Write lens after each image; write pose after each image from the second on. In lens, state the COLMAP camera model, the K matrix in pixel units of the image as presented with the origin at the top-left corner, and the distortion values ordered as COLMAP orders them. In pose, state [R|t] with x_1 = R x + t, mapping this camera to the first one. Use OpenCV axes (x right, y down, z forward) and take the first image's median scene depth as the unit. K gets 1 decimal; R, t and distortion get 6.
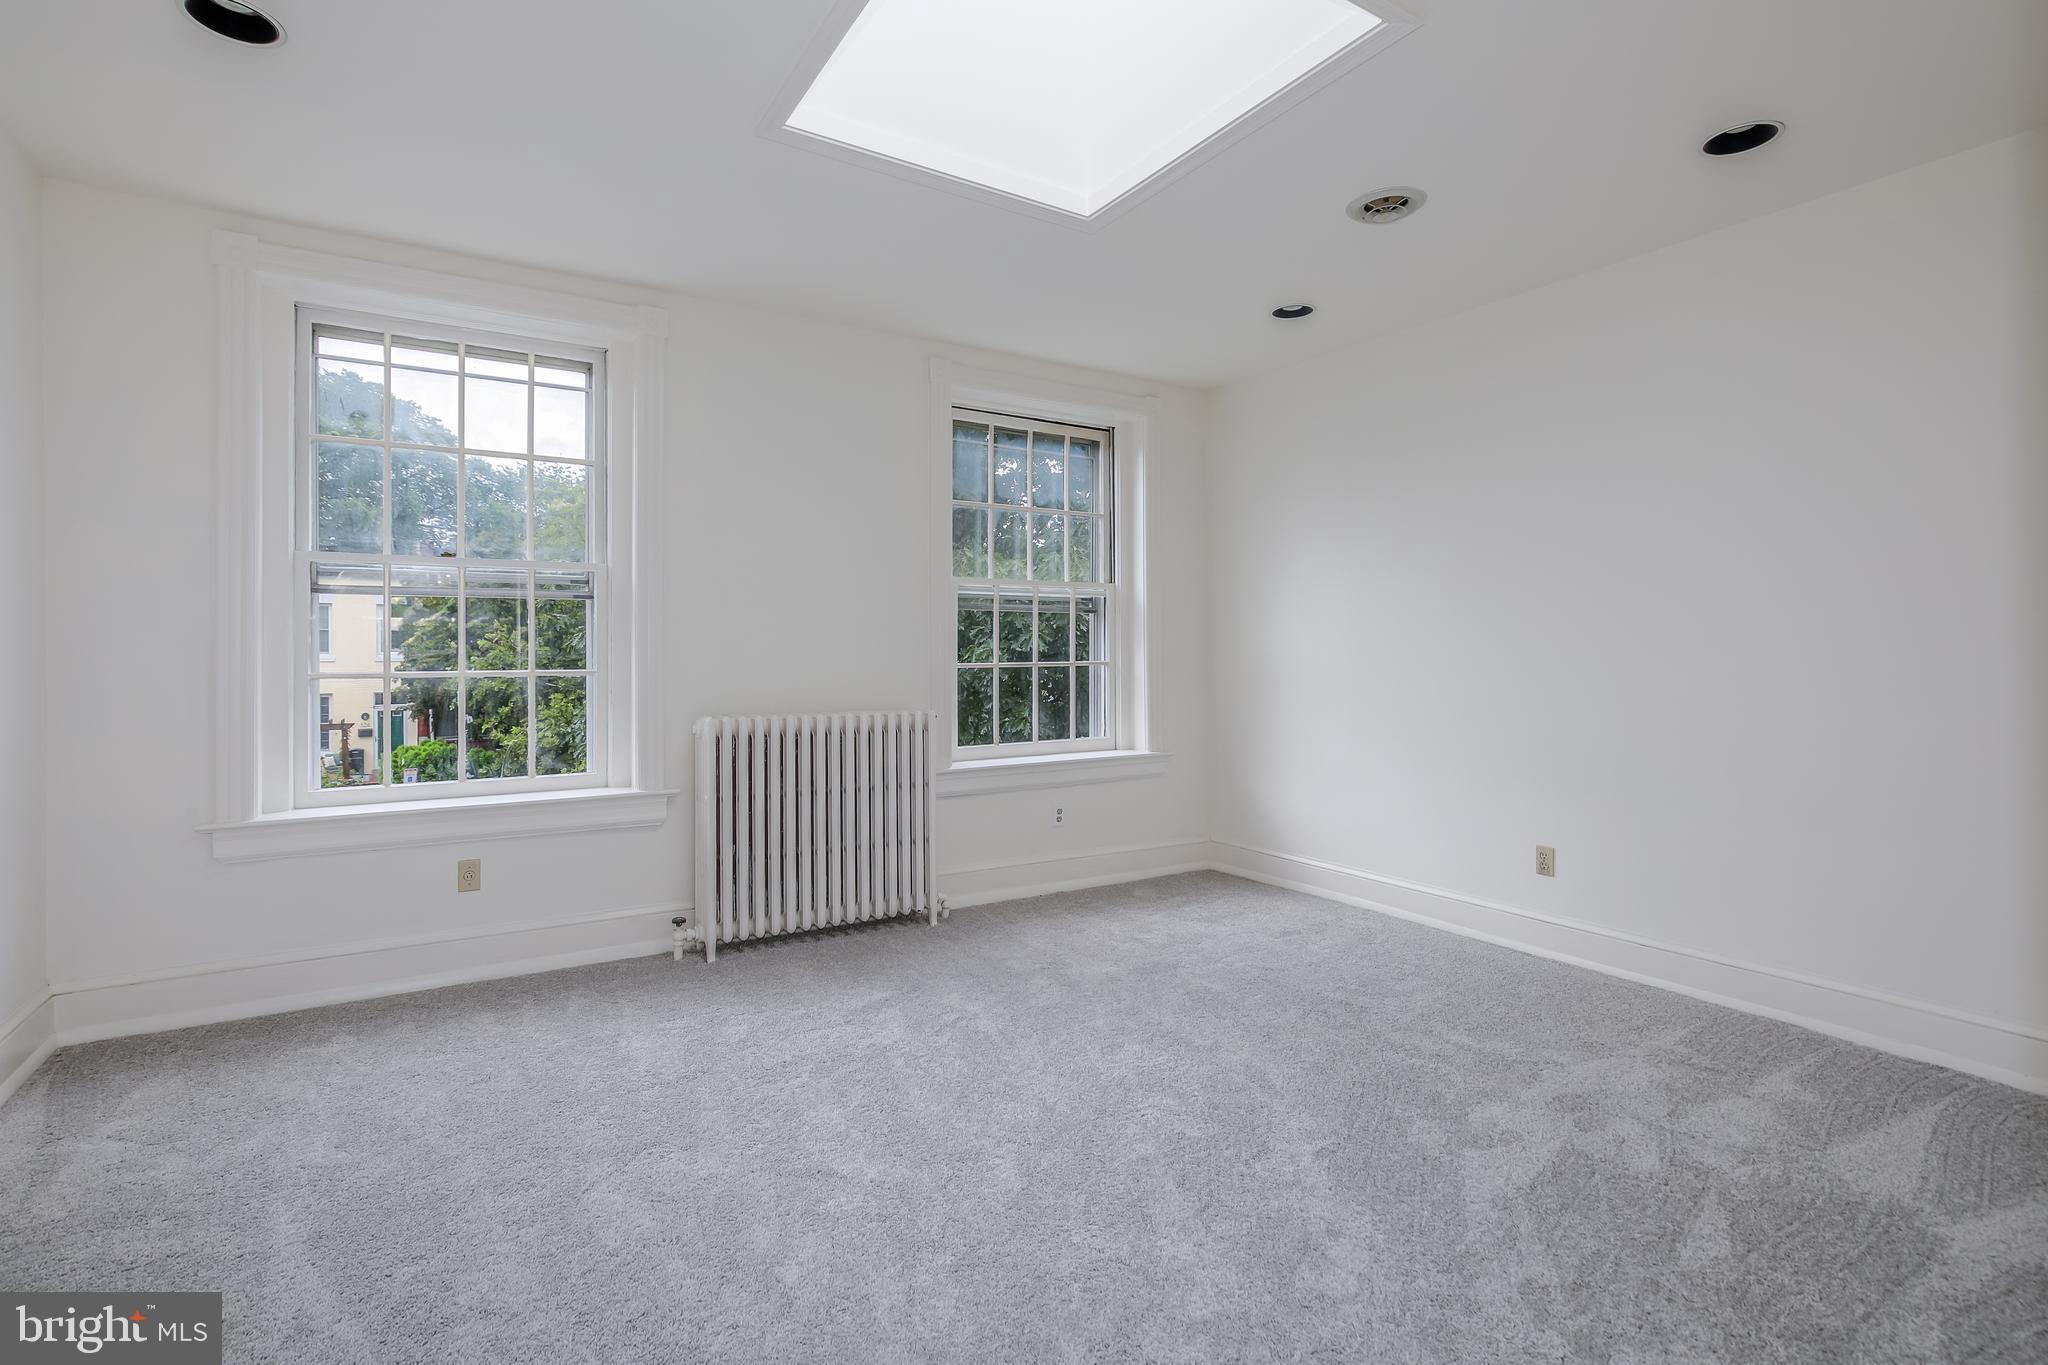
lens RADIAL K [[931.5, 0, 1017.4], [0, 931.5, 650.2], [0, 0, 1]] dist [0.002397, 0.001359]
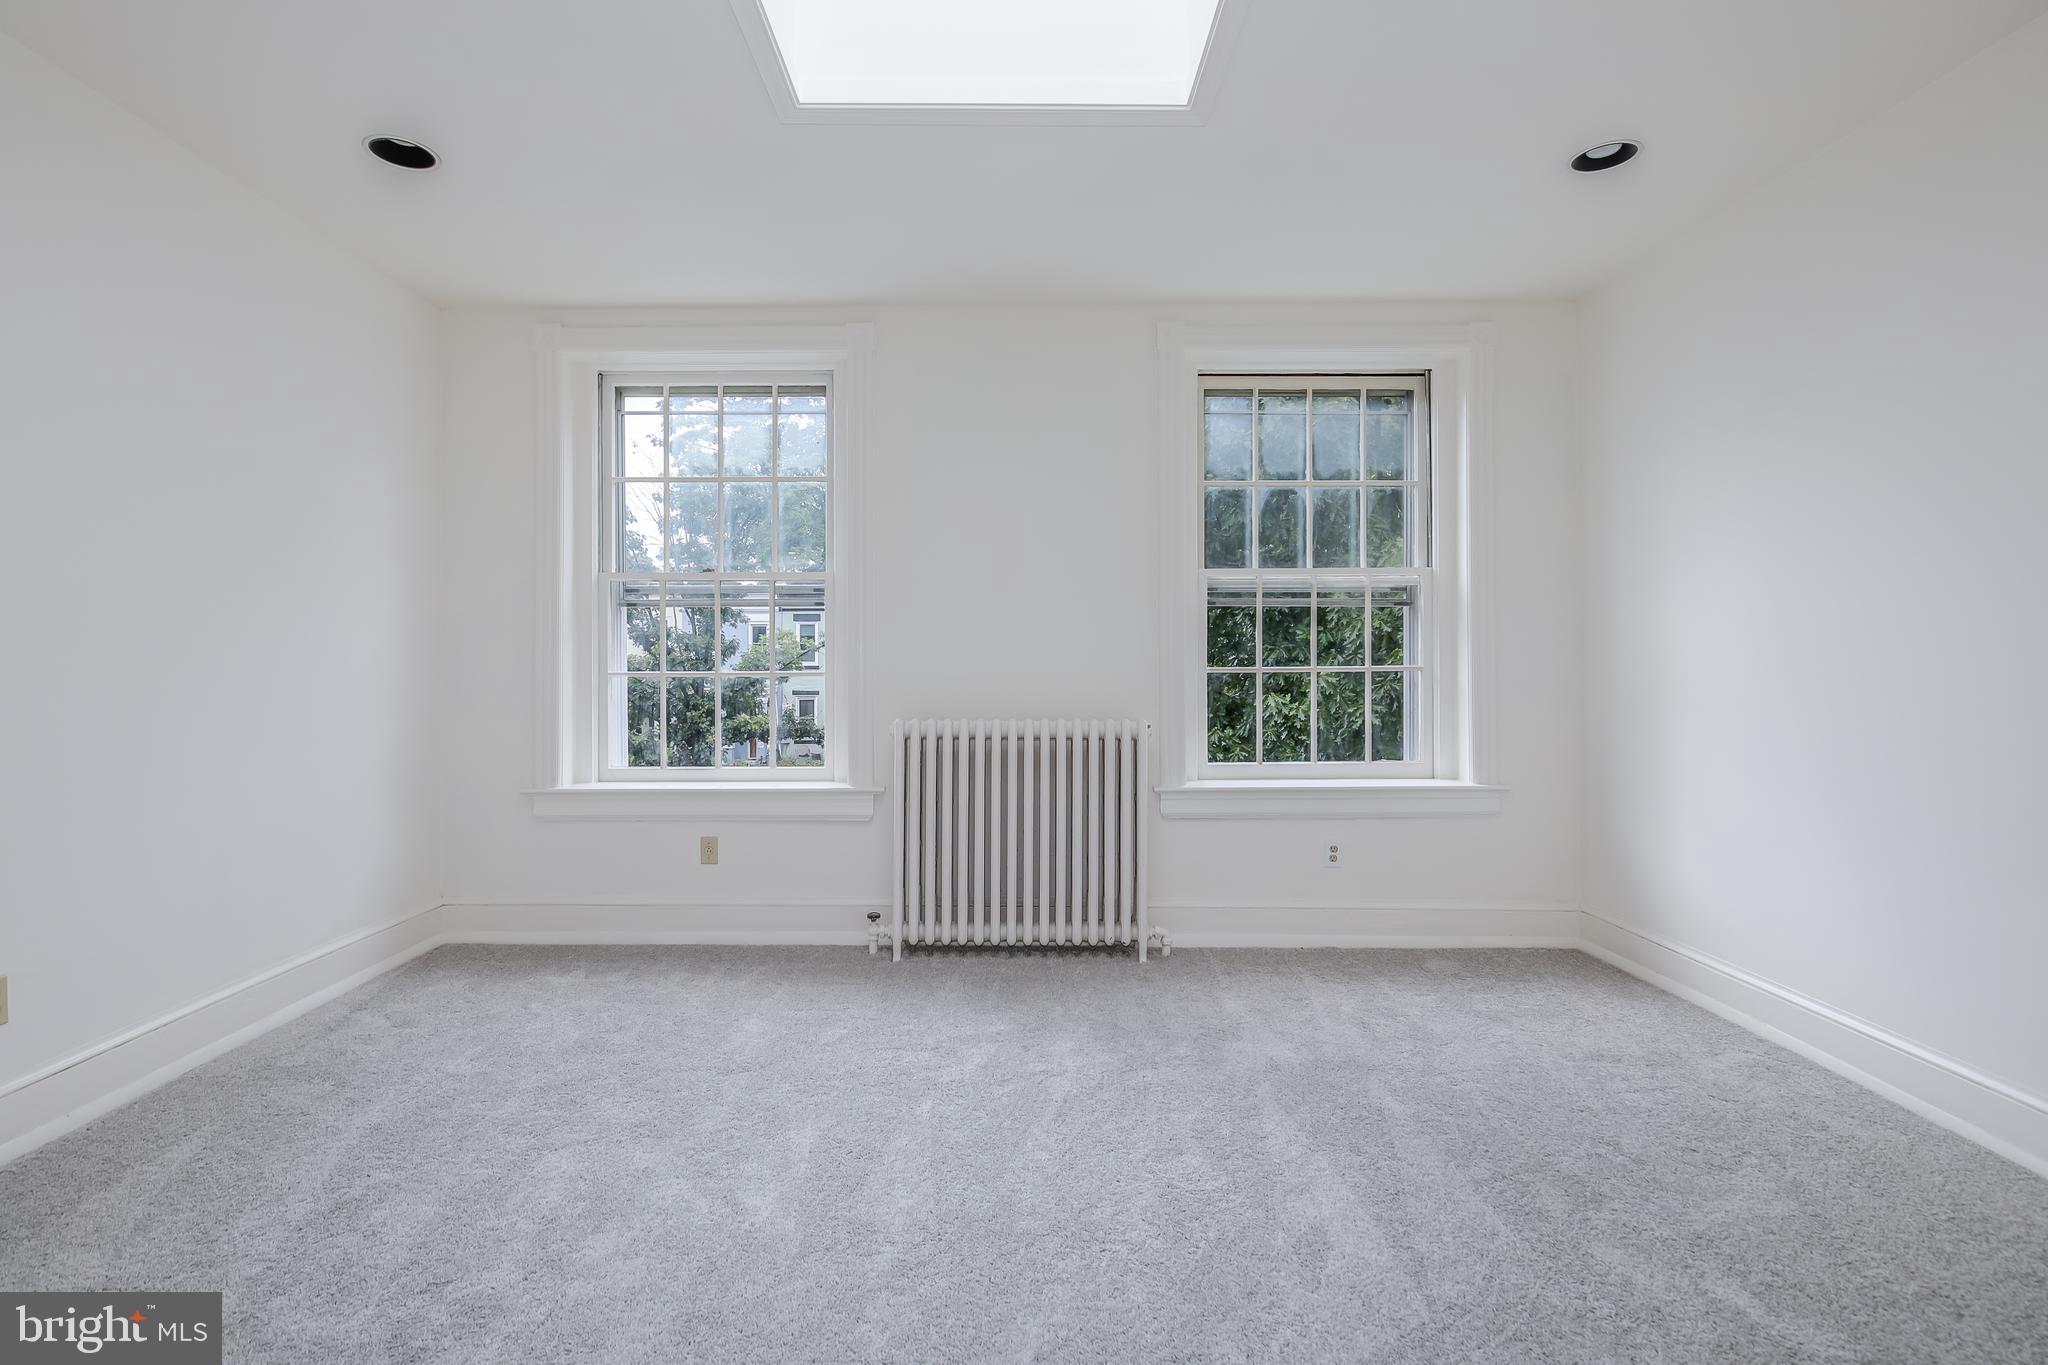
lens RADIAL K [[944.9, 0, 1015.3], [0, 944.9, 662.6], [0, 0, 1]] dist [0.002008, 0.000739]
pose [[0.855281, 0.001774, -0.518162, 0.301489], [0.001630, 0.999980, 0.006114, 0.004553], [0.518162, -0.006073, 0.855261, 0.185036]]
